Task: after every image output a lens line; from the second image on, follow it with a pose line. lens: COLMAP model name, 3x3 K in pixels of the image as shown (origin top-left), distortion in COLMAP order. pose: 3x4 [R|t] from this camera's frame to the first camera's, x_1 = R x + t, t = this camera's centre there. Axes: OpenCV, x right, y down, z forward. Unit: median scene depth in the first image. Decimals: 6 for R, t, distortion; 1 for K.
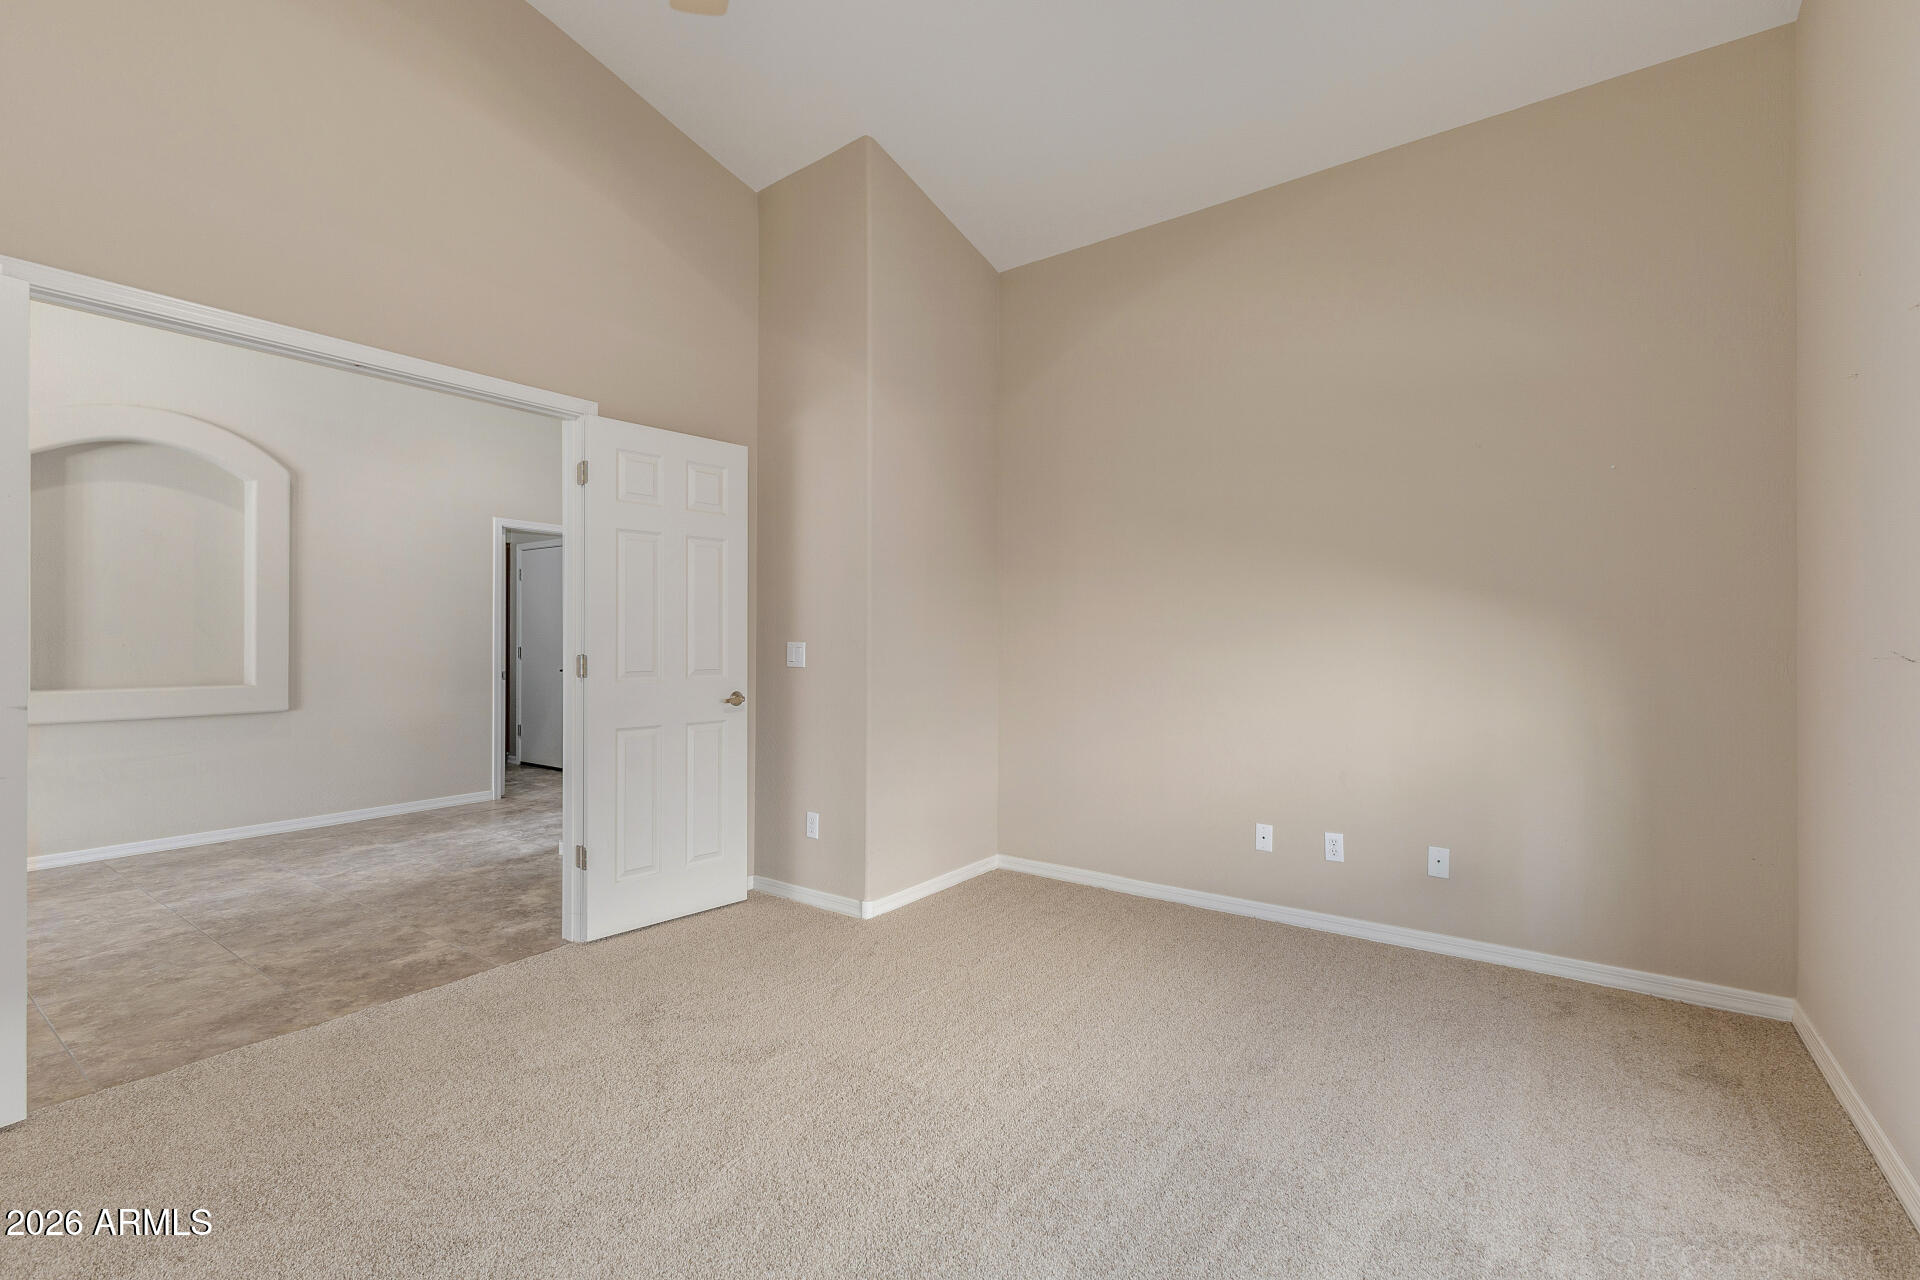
lens RADIAL K [[828.6, 0, 959.7], [0, 828.6, 639.5], [0, 0, 1]] dist [0.014406, -0.003868]
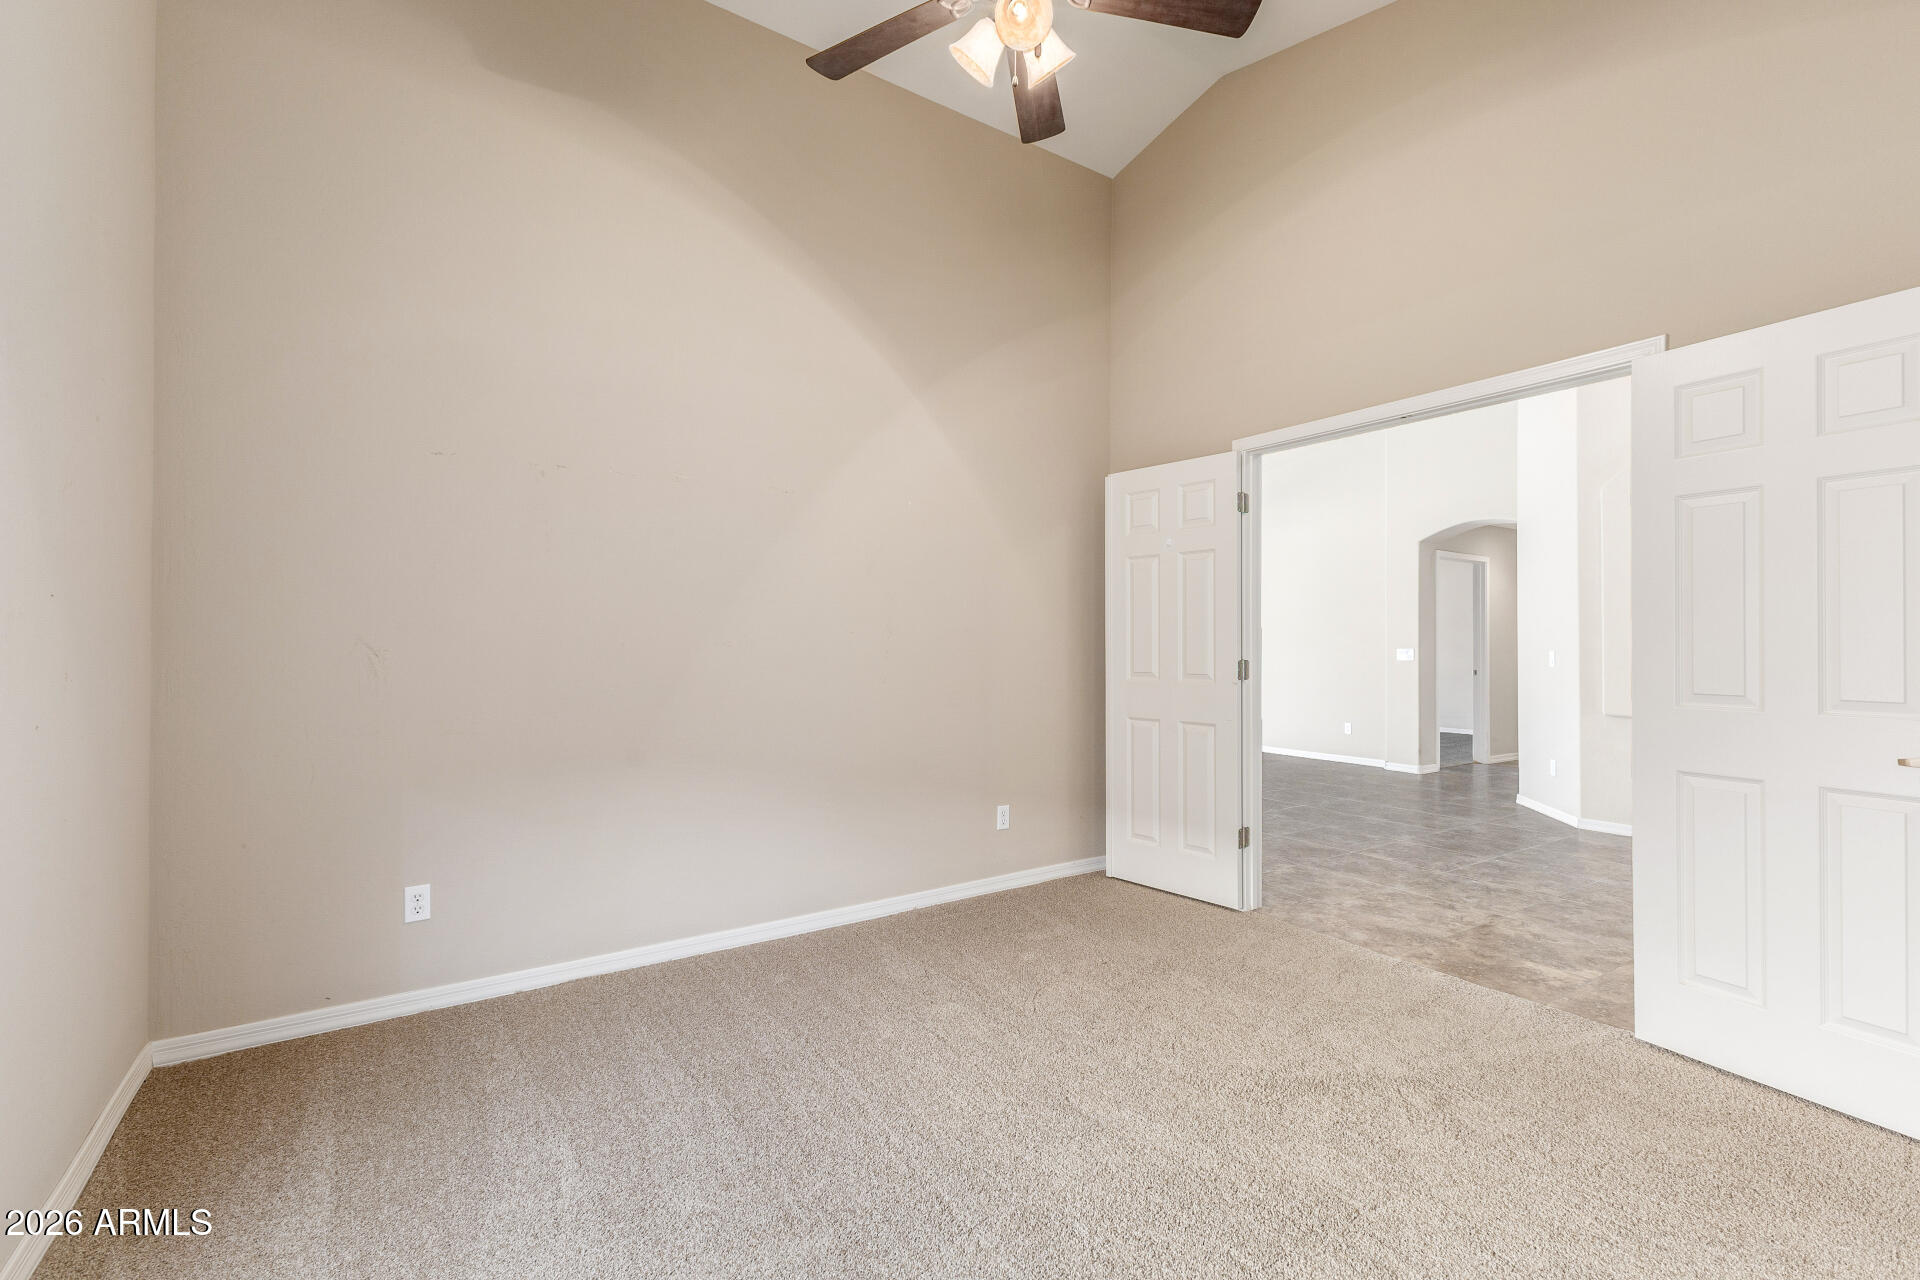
lens RADIAL K [[828.6, 0, 960.6], [0, 828.6, 638.8], [0, 0, 1]] dist [0.014406, -0.003868]
pose [[-0.343003, -0.003859, -0.939326, 0.531589], [-0.003702, 0.999989, -0.002757, -0.005385], [0.939327, 0.002532, -0.343014, 0.708814]]
